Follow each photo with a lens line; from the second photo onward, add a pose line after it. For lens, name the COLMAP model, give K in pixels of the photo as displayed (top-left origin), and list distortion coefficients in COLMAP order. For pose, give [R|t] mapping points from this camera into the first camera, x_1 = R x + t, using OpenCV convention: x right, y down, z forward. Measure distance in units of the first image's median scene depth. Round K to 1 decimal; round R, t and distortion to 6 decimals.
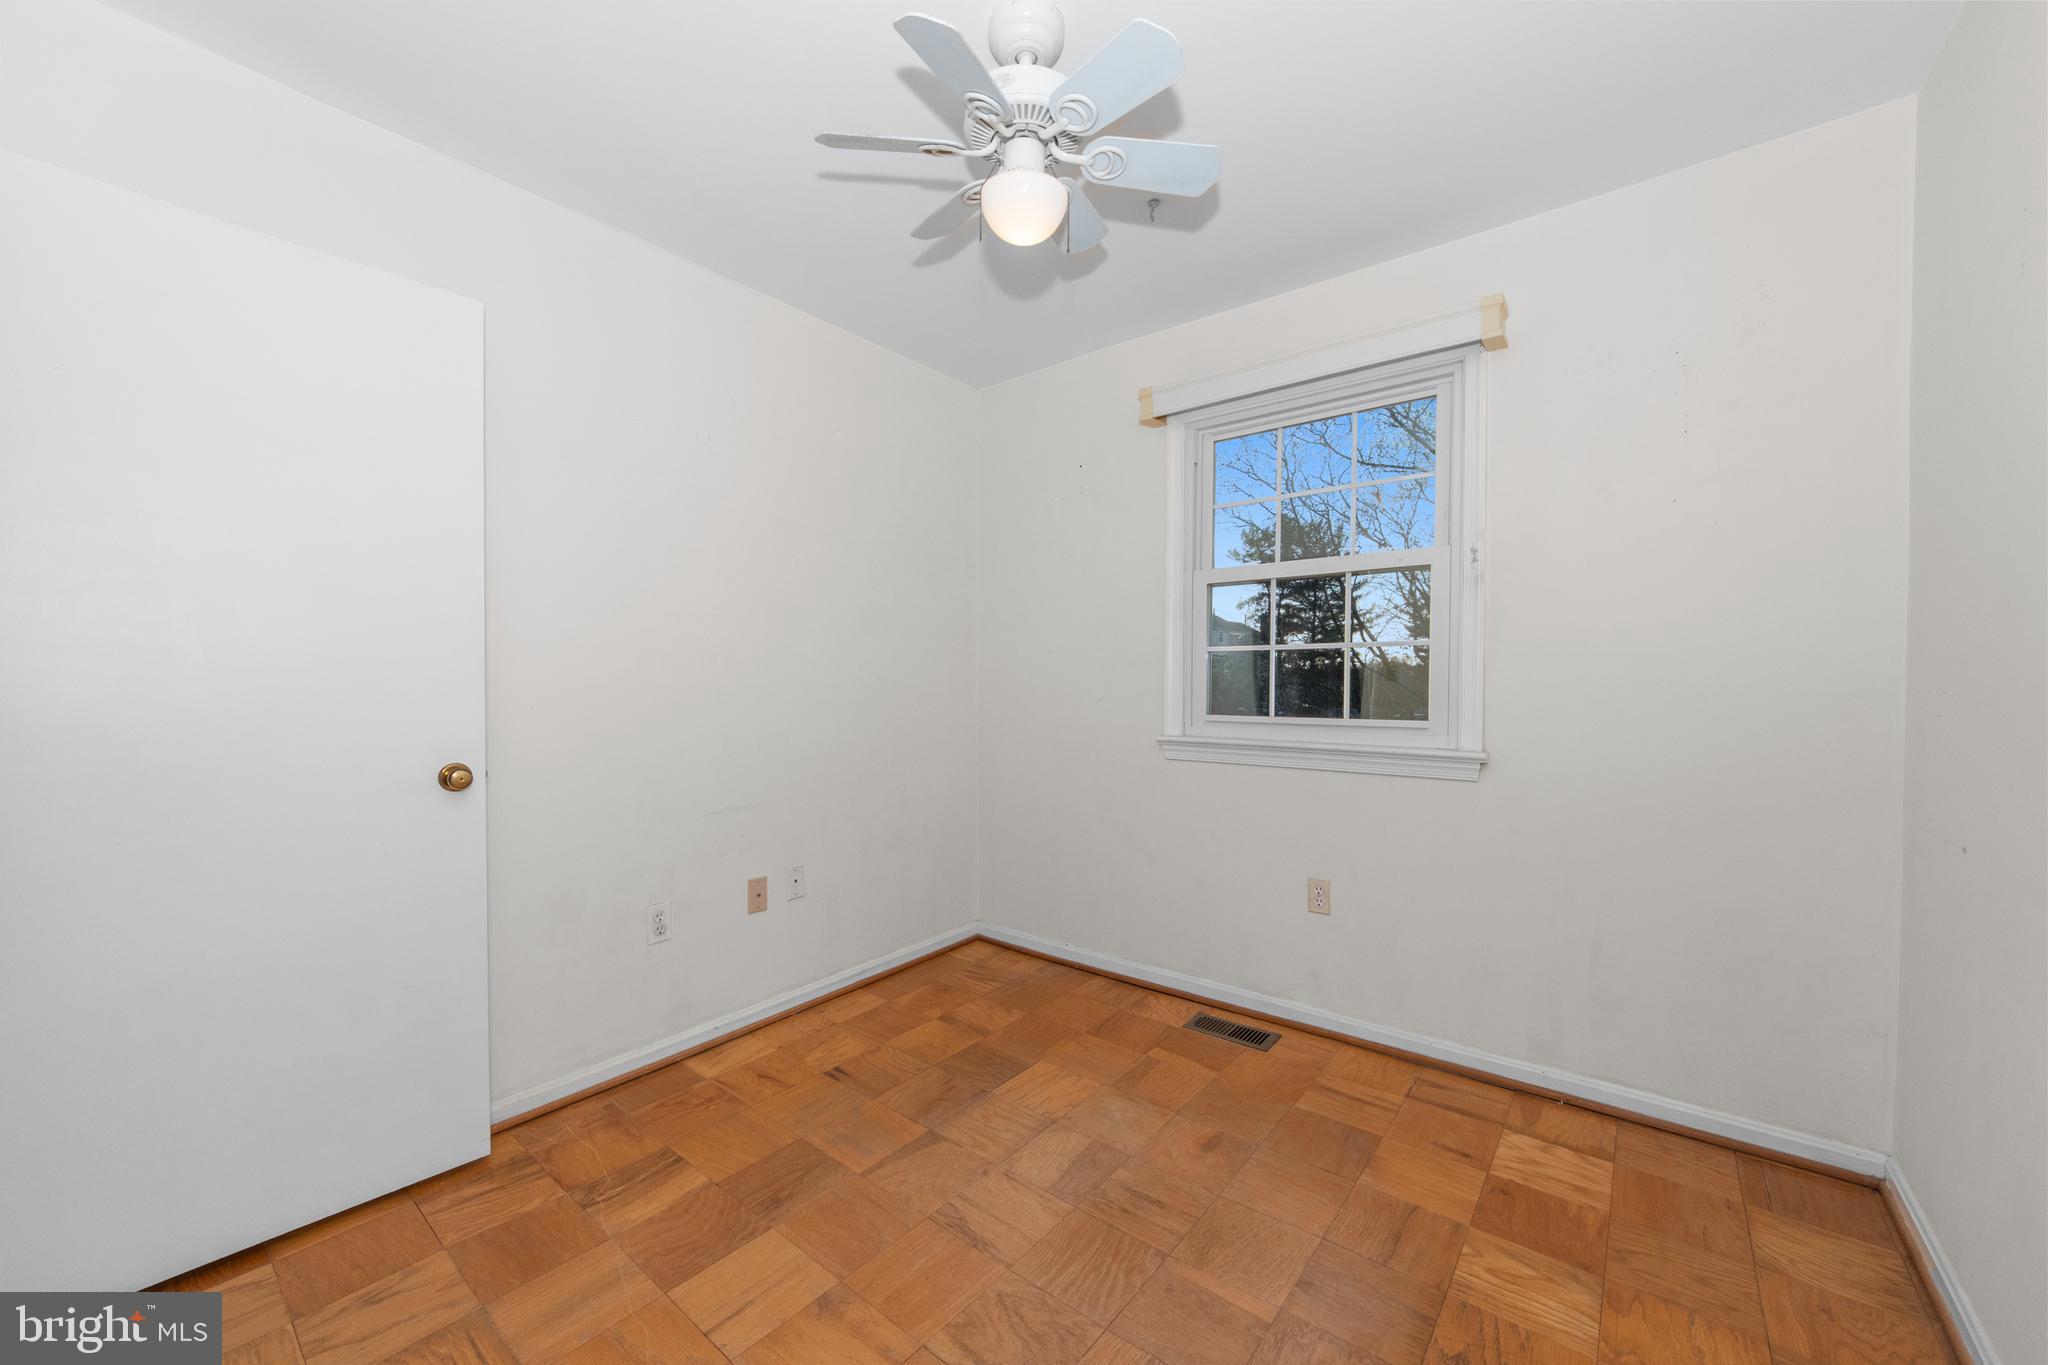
lens RADIAL K [[773.4, 0, 1015.8], [0, 773.4, 690.2], [0, 0, 1]] dist [-0.001600, -0.002654]
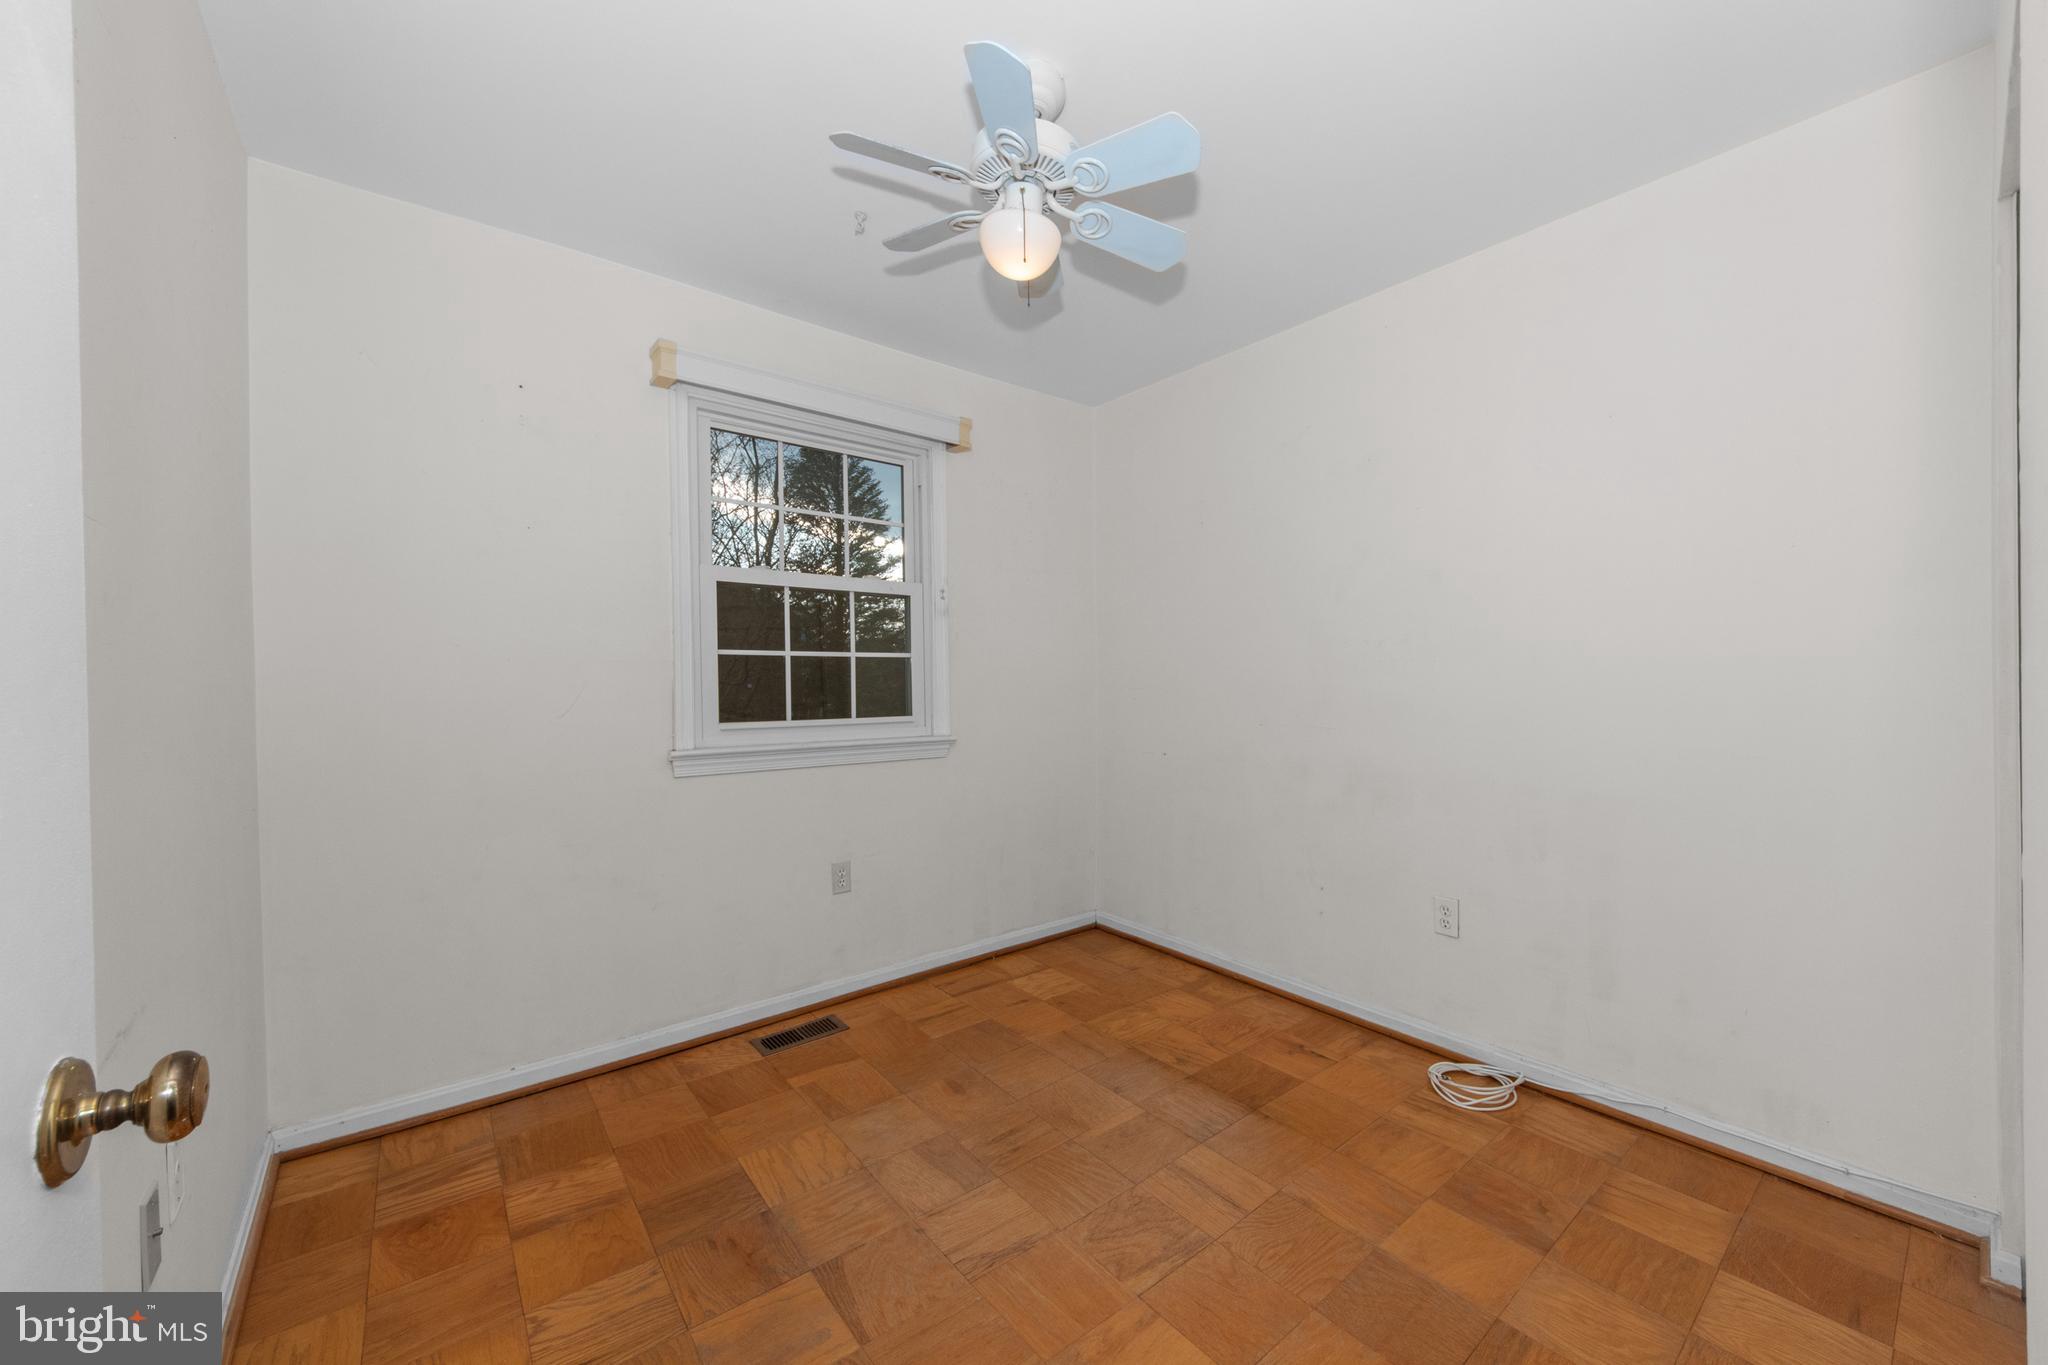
lens RADIAL K [[773.4, 0, 1056.2], [0, 773.4, 684.2], [0, 0, 1]] dist [-0.001600, -0.002654]
pose [[0.188697, -0.004591, 0.982025, -0.793877], [0.020400, 0.999792, 0.000754, -0.009941], [-0.981823, 0.019891, 0.188751, 0.587206]]
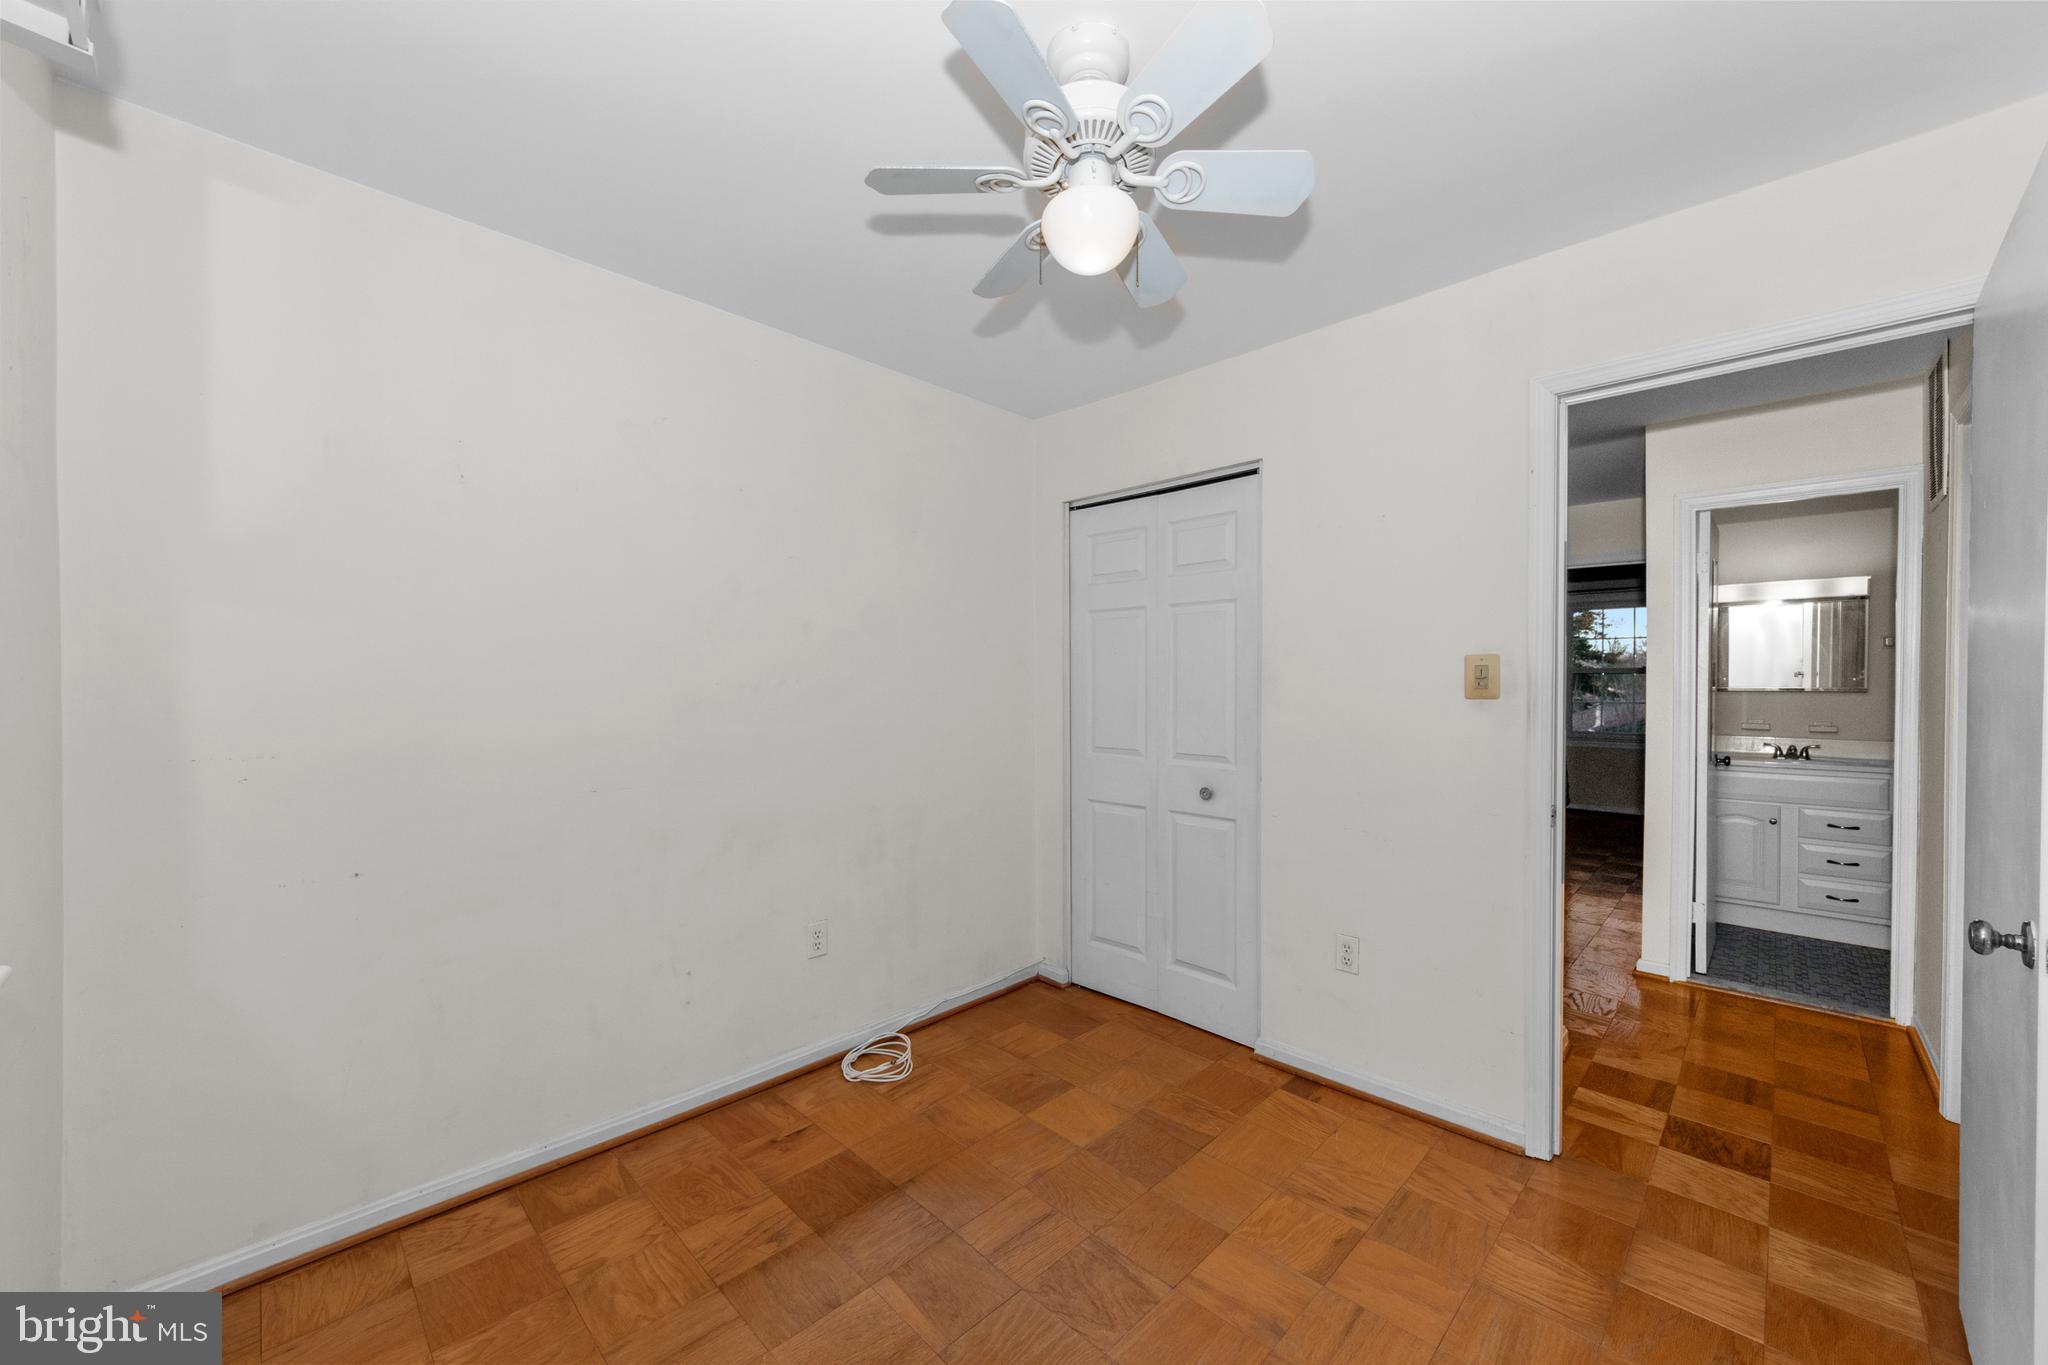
lens RADIAL K [[773.4, 0, 1033.1], [0, 773.4, 683.0], [0, 0, 1]] dist [-0.001600, -0.002654]
pose [[-0.996380, -0.001683, 0.084992, -0.000092], [0.000099, 0.999780, 0.020962, -0.095473], [-0.085008, 0.020894, -0.996161, 1.468937]]
